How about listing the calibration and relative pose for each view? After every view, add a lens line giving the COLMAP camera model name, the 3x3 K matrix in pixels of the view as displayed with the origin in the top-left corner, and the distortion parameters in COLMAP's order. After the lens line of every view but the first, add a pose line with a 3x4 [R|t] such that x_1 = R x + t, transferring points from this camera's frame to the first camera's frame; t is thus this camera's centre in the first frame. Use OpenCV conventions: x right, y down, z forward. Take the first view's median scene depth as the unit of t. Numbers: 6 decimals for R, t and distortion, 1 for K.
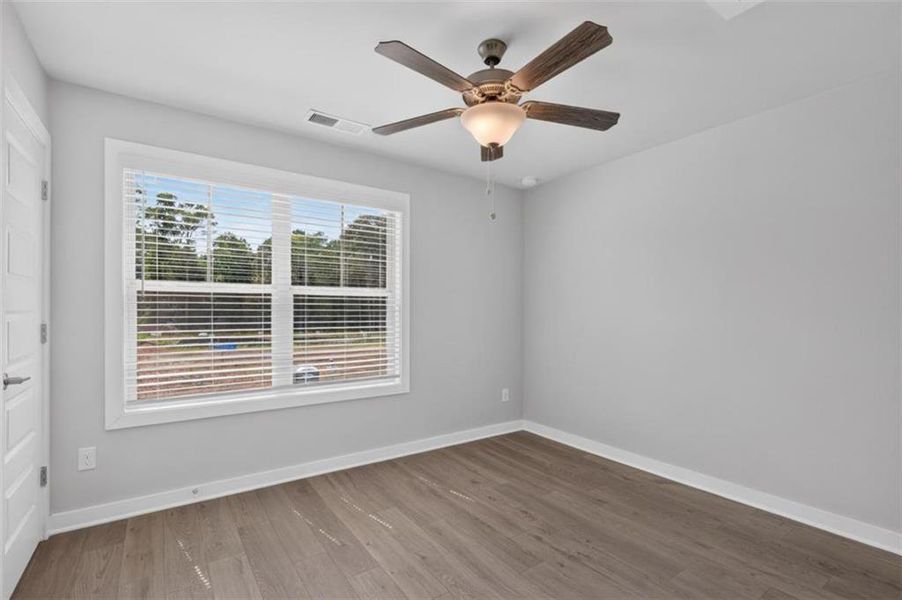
lens RADIAL K [[417.1, 0, 451.4], [0, 417.1, 306.2], [0, 0, 1]] dist [-0.000185, -0.000035]
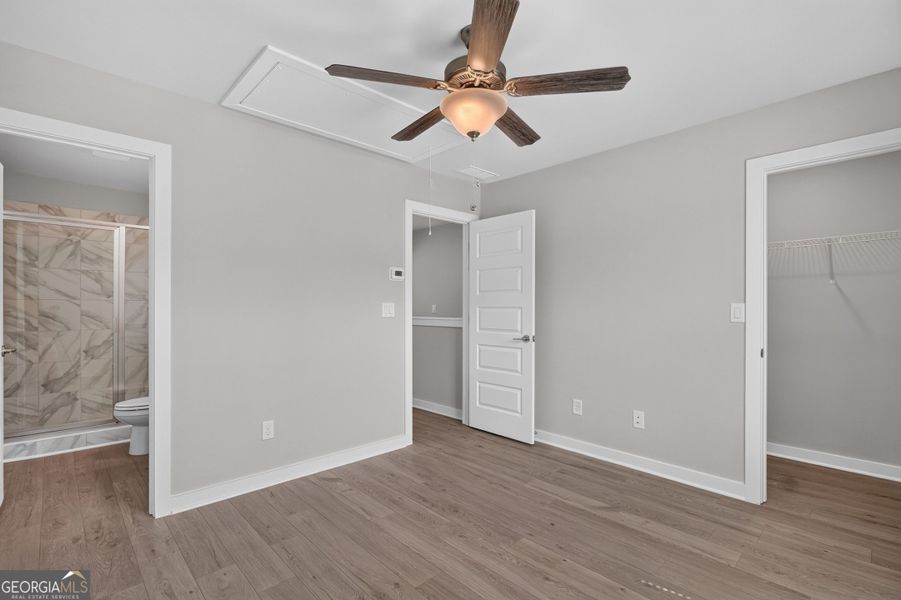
lens RADIAL K [[416.6, 0, 450.9], [0, 416.6, 306.2], [0, 0, 1]] dist [-0.000185, -0.000035]
pose [[-0.988840, -0.003655, -0.148933, 0.289124], [-0.002457, 0.999963, -0.008221, 0.017484], [0.148958, -0.007763, -0.988813, 1.956565]]
